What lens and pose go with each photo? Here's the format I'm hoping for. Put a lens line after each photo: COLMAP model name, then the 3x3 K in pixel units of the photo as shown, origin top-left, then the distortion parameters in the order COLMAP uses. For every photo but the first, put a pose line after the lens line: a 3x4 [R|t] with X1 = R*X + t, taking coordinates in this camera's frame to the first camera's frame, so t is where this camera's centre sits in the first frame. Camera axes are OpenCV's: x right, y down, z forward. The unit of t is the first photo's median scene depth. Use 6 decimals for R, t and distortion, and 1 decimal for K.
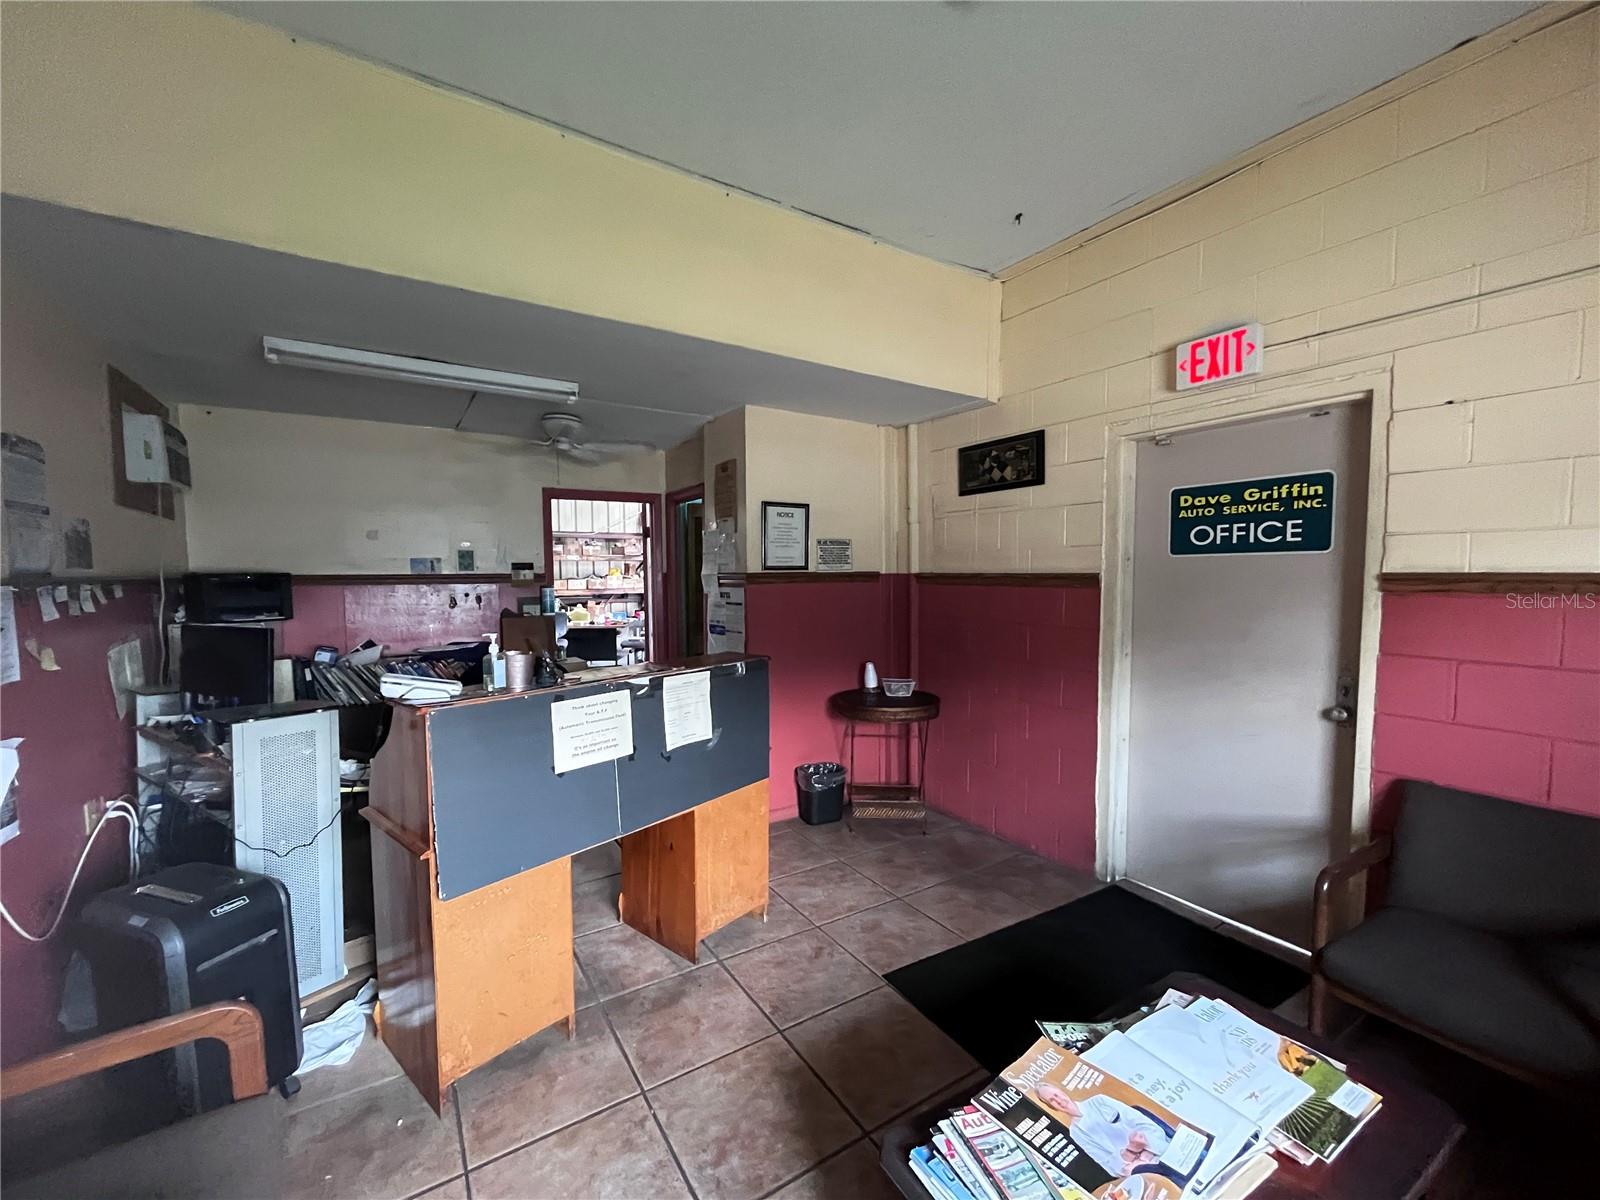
lens RADIAL K [[643.2, 0, 799.2], [0, 643.2, 601.8], [0, 0, 1]] dist [-0.003617, -0.000170]
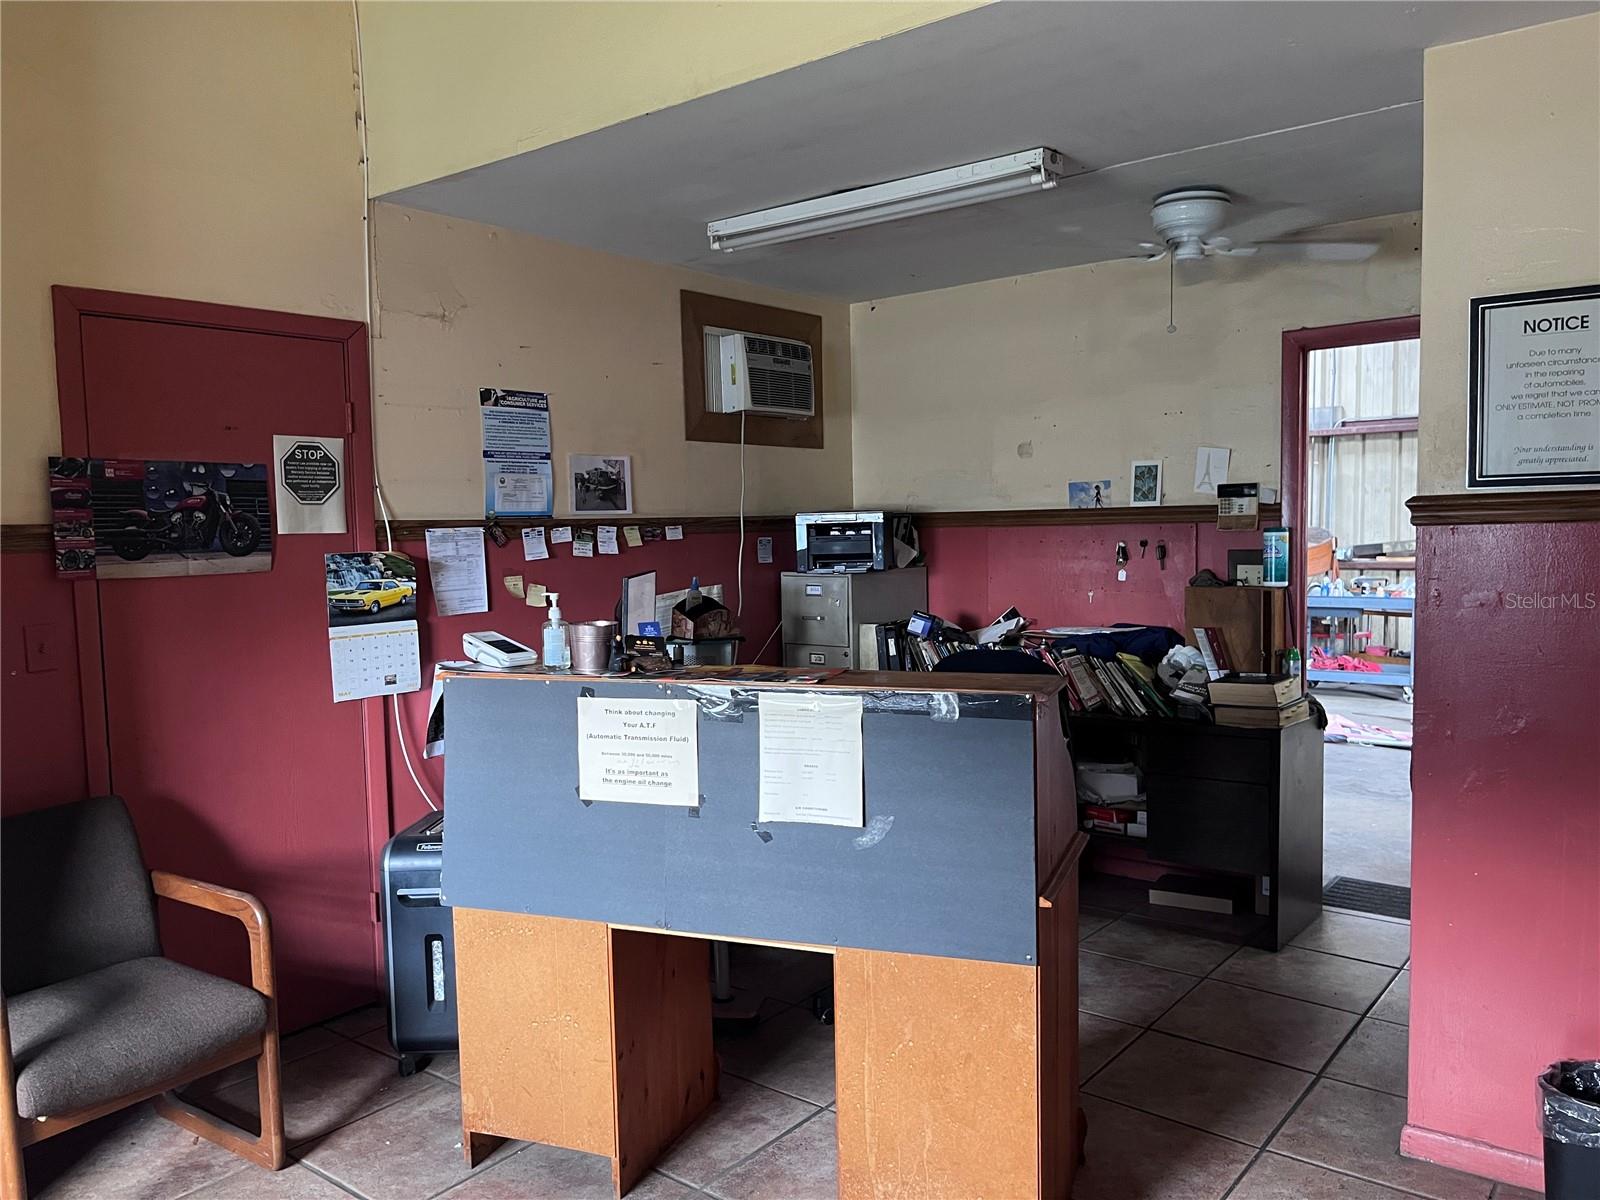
lens RADIAL K [[1210.6, 0, 802.6], [0, 1210.6, 606.0], [0, 0, 1]] dist [0.049475, -0.053626]
pose [[0.324786, 0.064832, -0.943563, 0.662317], [-0.024971, 0.997888, 0.059969, -0.019315], [0.945458, 0.004085, 0.325719, 0.565038]]
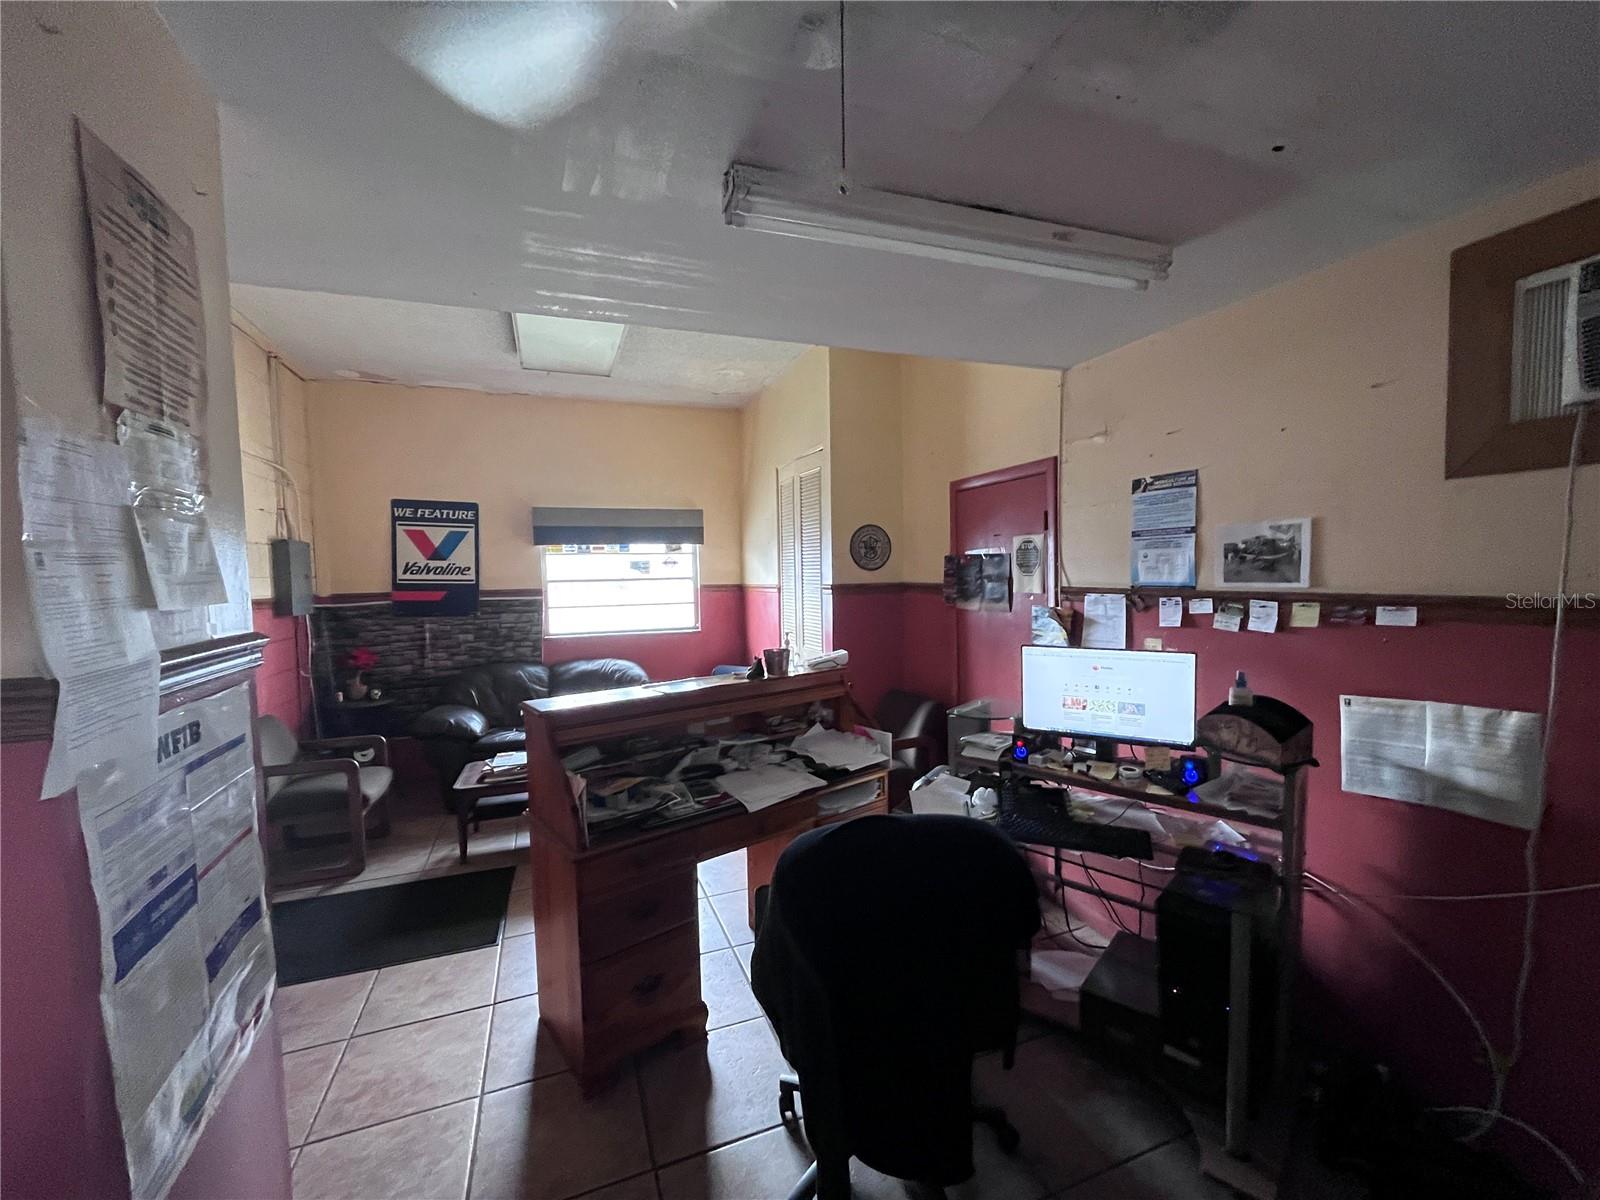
lens RADIAL K [[643.2, 0, 797.5], [0, 643.2, 606.5], [0, 0, 1]] dist [-0.003617, -0.000170]
pose [[-0.980530, 0.011569, 0.196030, -0.547165], [0.031479, 0.994614, 0.098757, -0.106818], [-0.193832, 0.103005, -0.975612, 1.684522]]
